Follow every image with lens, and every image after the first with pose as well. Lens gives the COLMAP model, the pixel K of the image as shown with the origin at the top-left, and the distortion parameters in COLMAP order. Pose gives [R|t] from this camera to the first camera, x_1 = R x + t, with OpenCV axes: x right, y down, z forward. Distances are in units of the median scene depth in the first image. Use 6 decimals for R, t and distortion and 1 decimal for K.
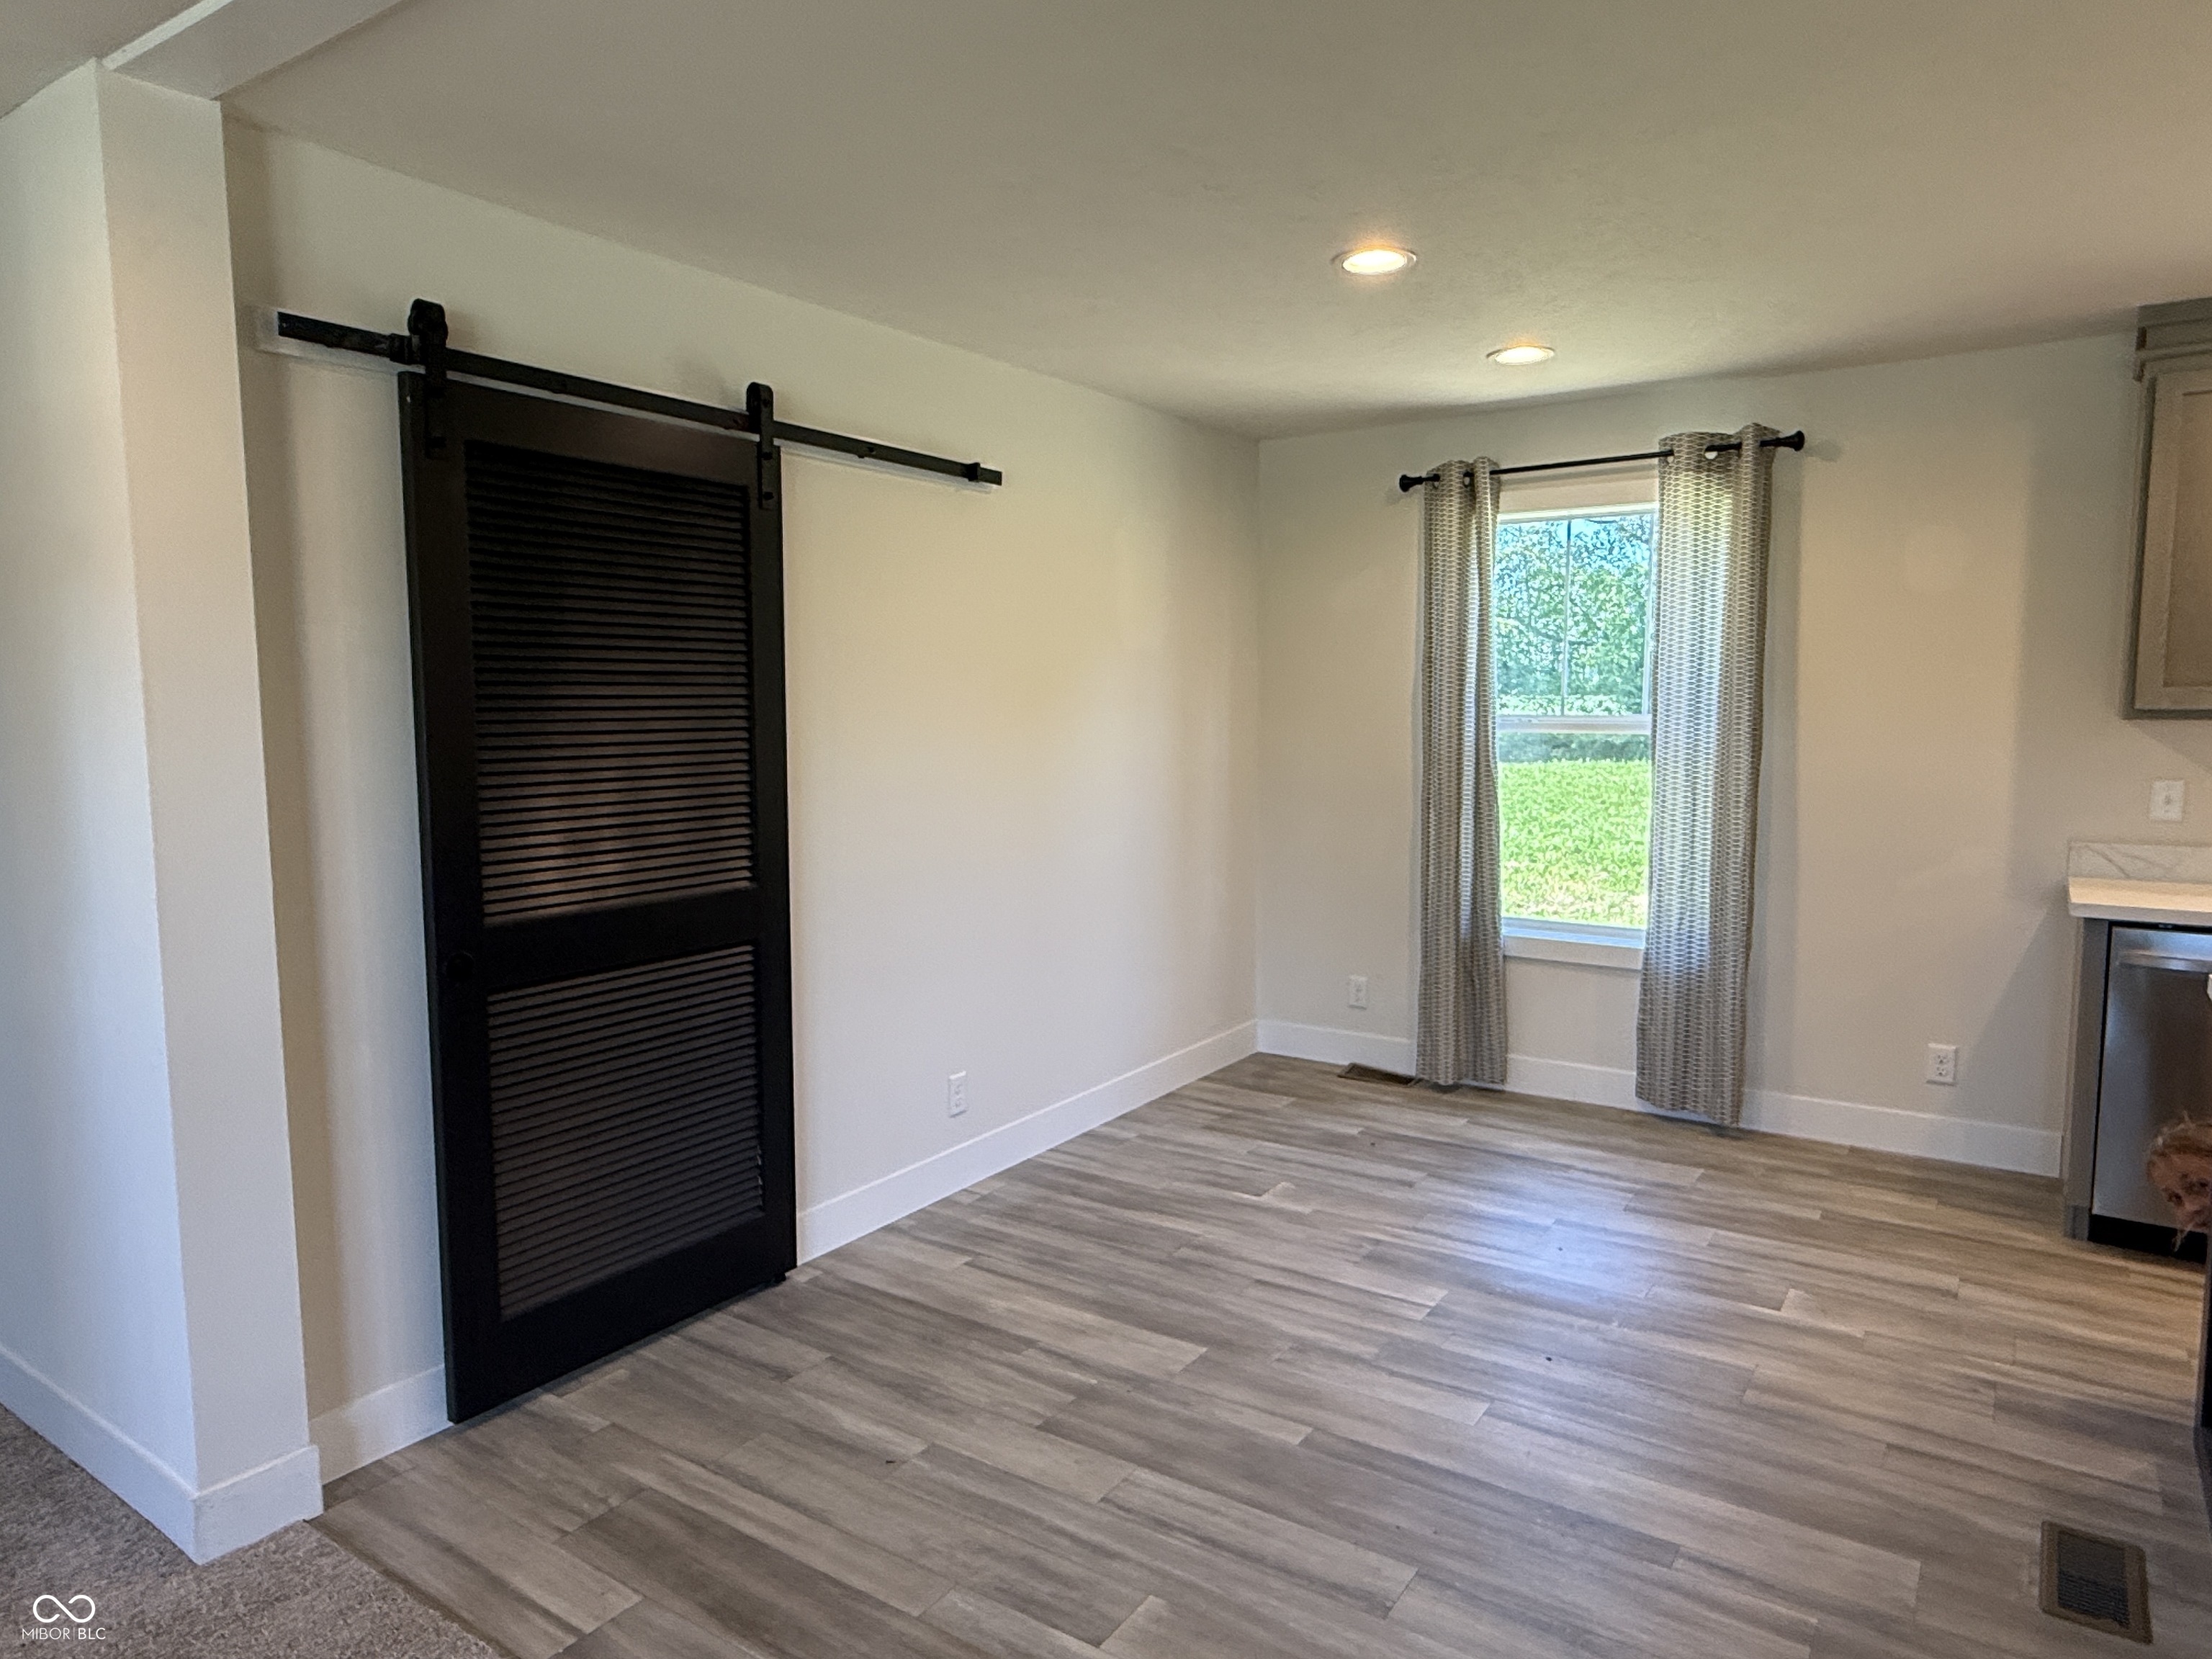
lens RADIAL K [[1381.7, 0, 1106.0], [0, 1381.7, 829.5], [0, 0, 1]] dist [0.001527, 0.000847]
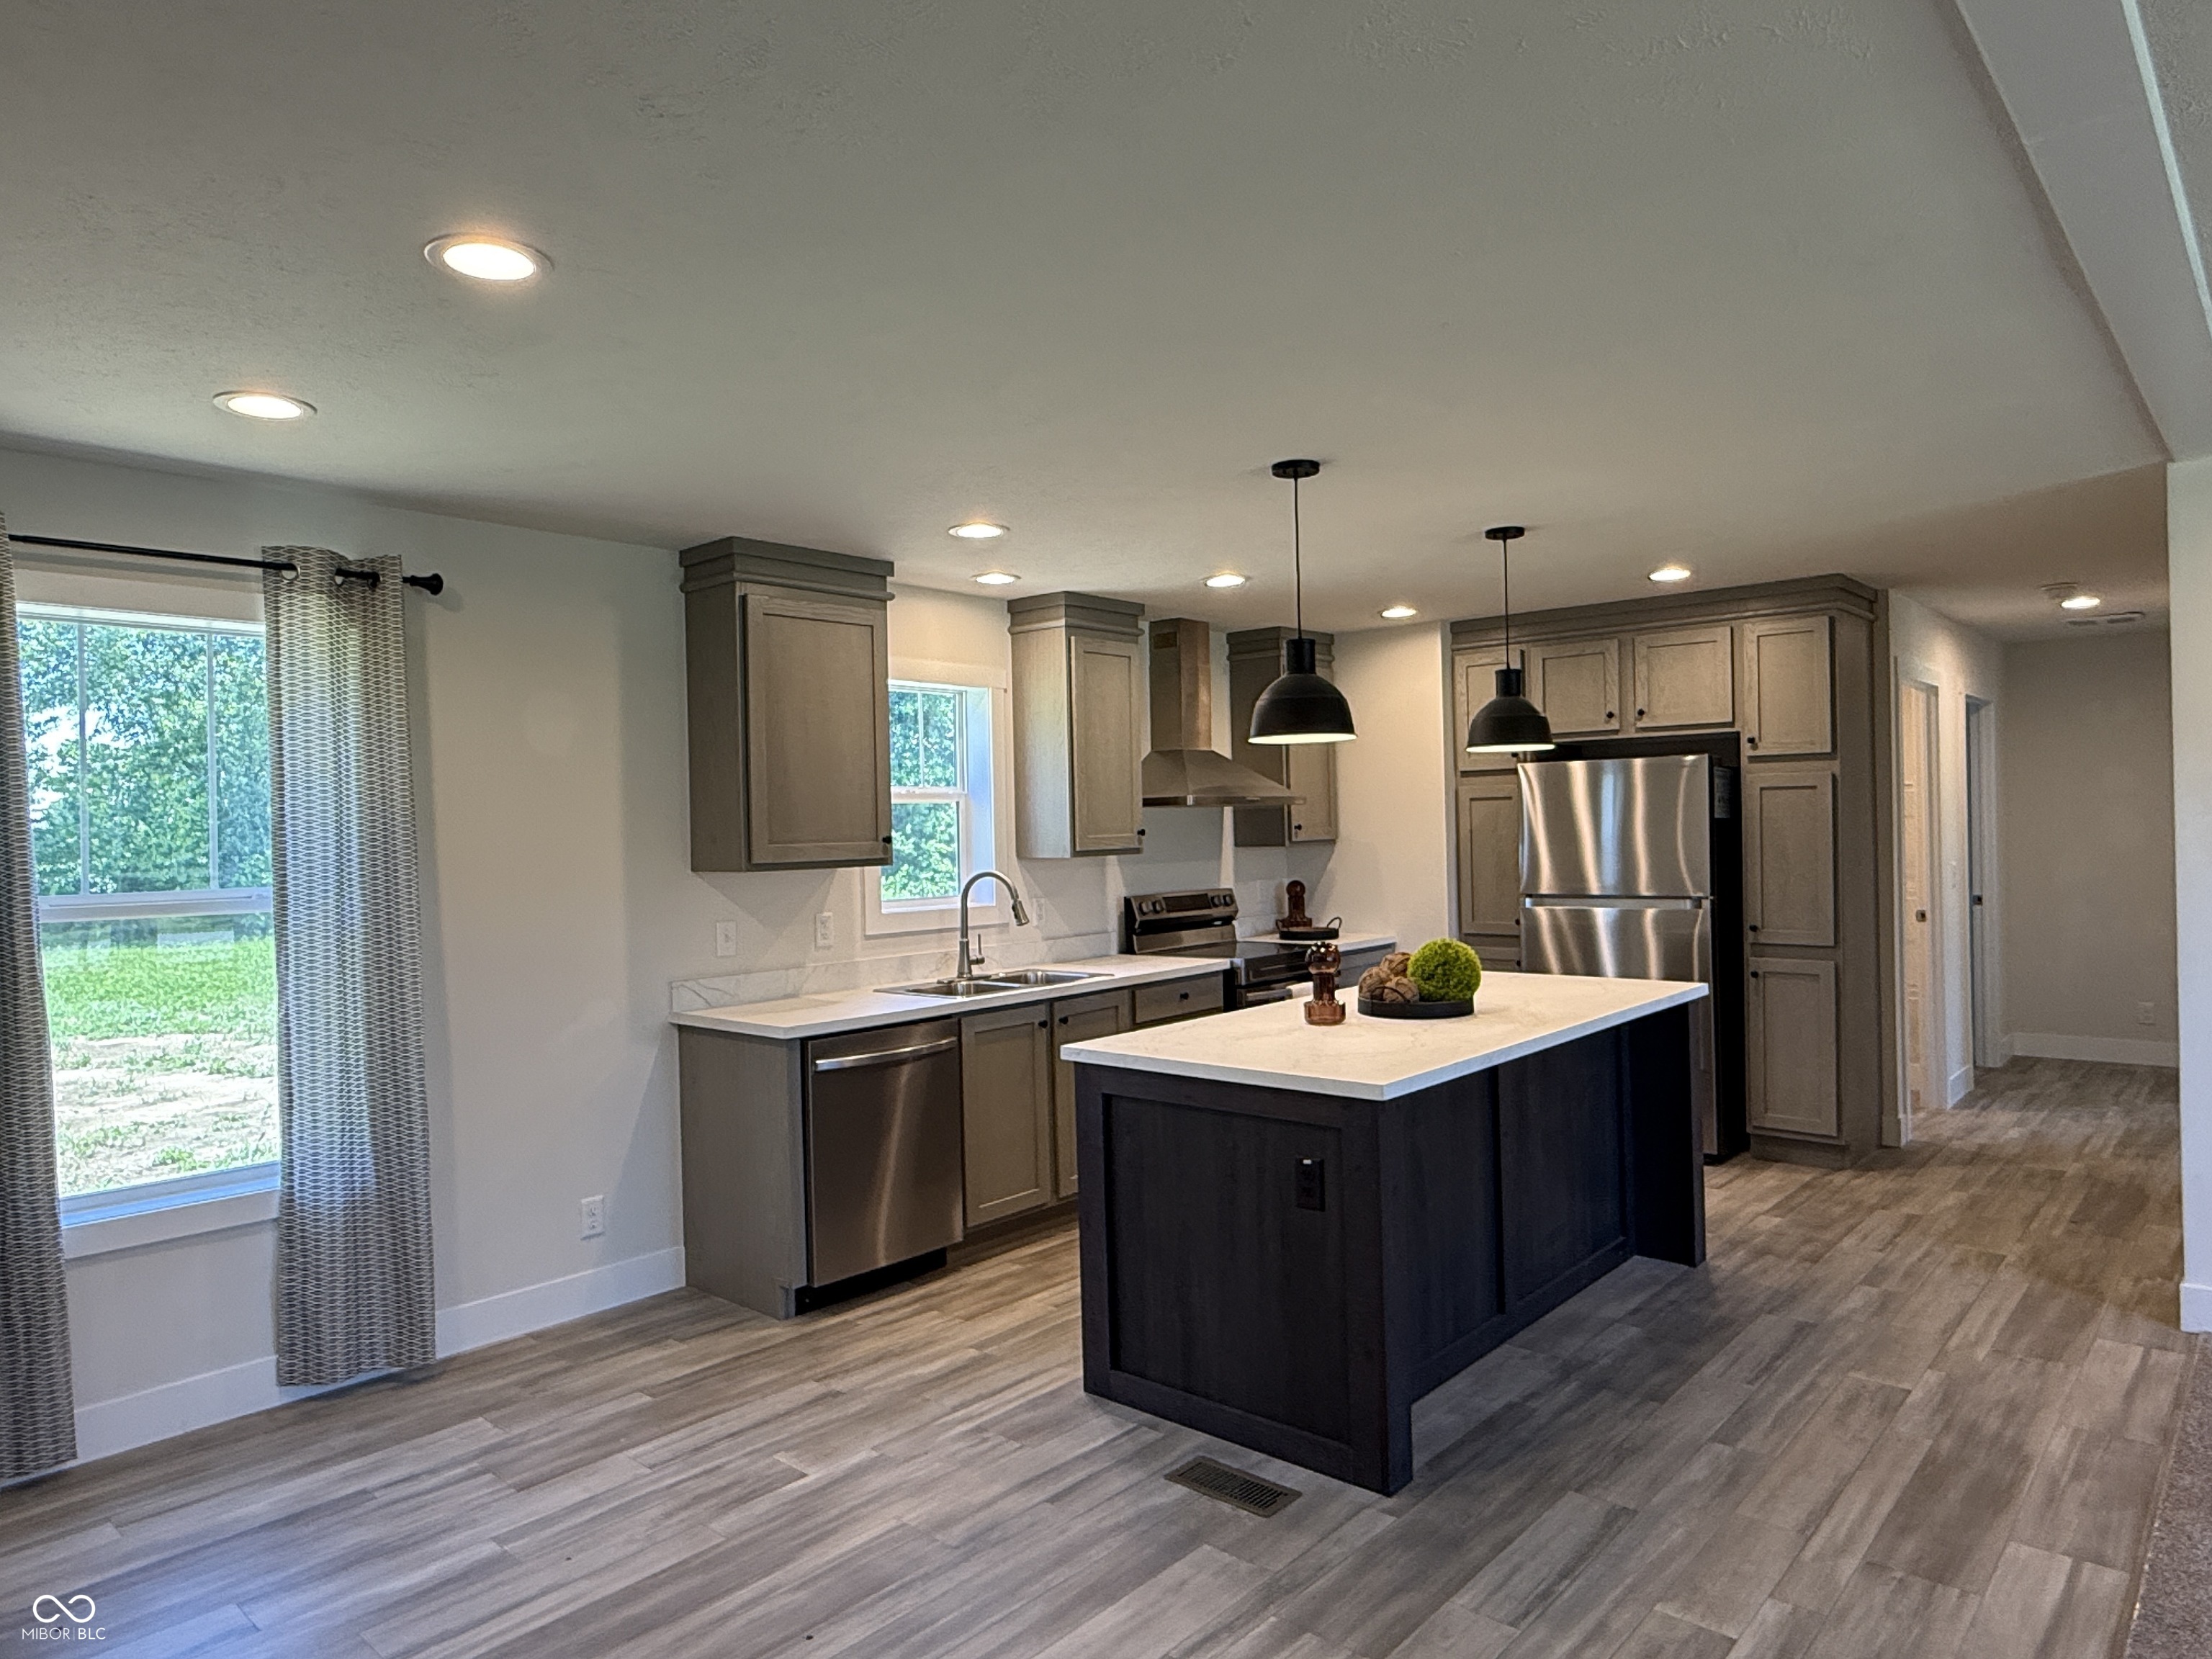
lens RADIAL K [[1370.4, 0, 1106.0], [0, 1370.4, 829.5], [0, 0, 1]] dist [-0.002489, -0.001322]
pose [[0.127265, 0.002604, 0.991865, -0.389154], [0.118983, 0.992735, -0.017873, -0.056236], [-0.984706, 0.120290, 0.126031, 0.526523]]
